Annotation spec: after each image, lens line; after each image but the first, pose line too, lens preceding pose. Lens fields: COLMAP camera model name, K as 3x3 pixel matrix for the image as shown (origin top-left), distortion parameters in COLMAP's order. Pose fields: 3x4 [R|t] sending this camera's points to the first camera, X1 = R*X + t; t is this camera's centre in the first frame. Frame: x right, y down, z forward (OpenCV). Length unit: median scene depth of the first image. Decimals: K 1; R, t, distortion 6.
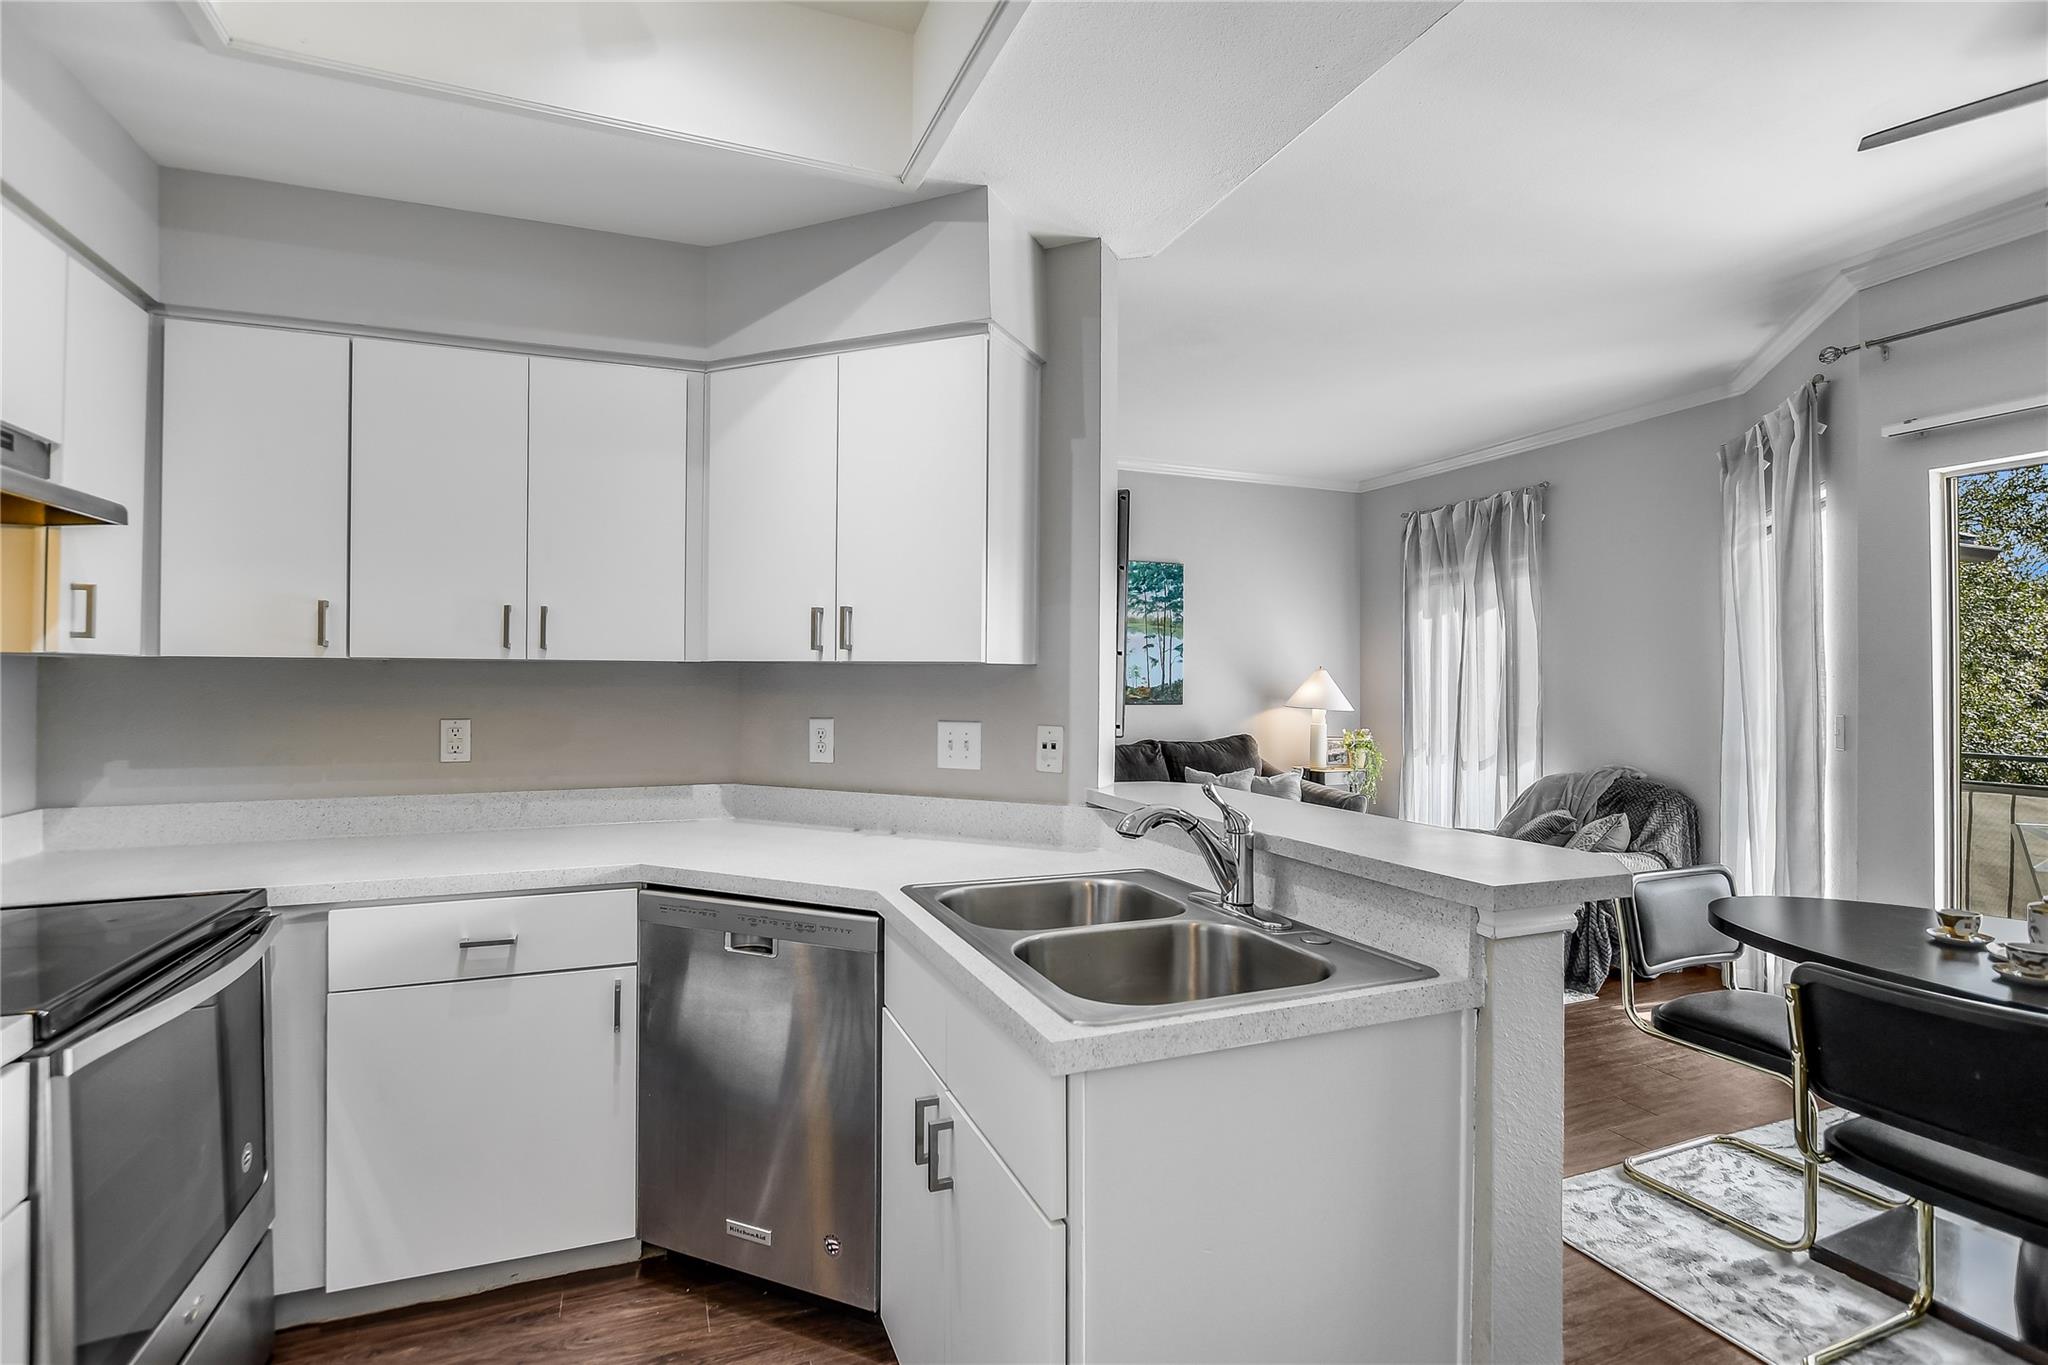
lens RADIAL K [[989.8, 0, 1024.0], [0, 989.8, 682.5], [0, 0, 1]] dist [-0.000036, -0.000057]
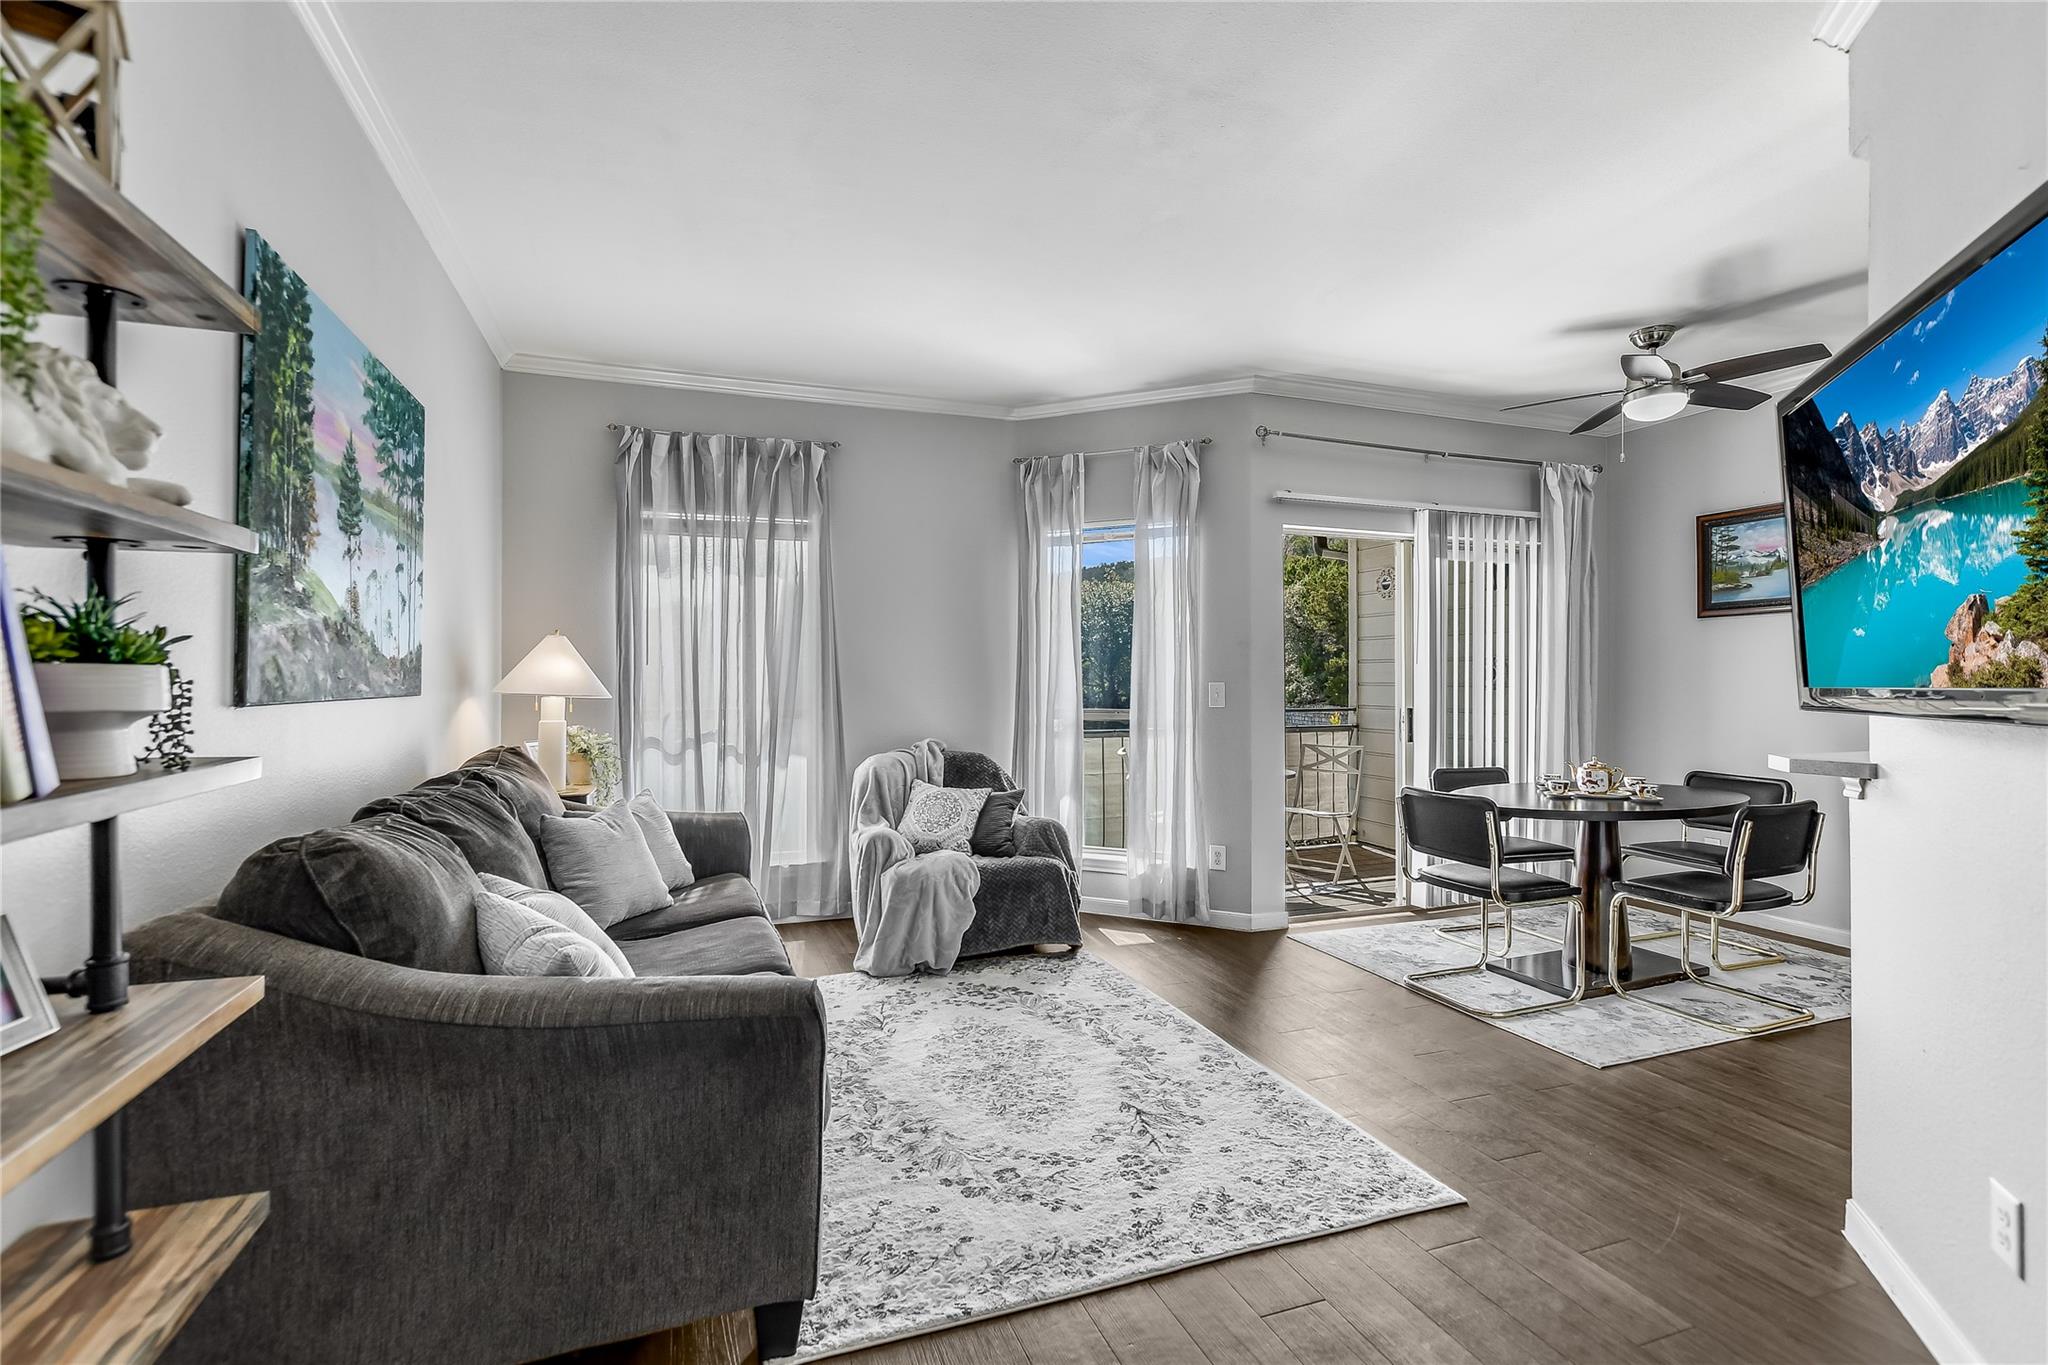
lens RADIAL K [[940.9, 0, 1025.8], [0, 940.9, 652.1], [0, 0, 1]] dist [-0.014826, -0.000377]
pose [[0.028619, 0.023840, 0.999306, -0.515450], [-0.002467, 0.999714, -0.023779, 0.022917], [-0.999587, -0.001784, 0.028670, 1.191572]]
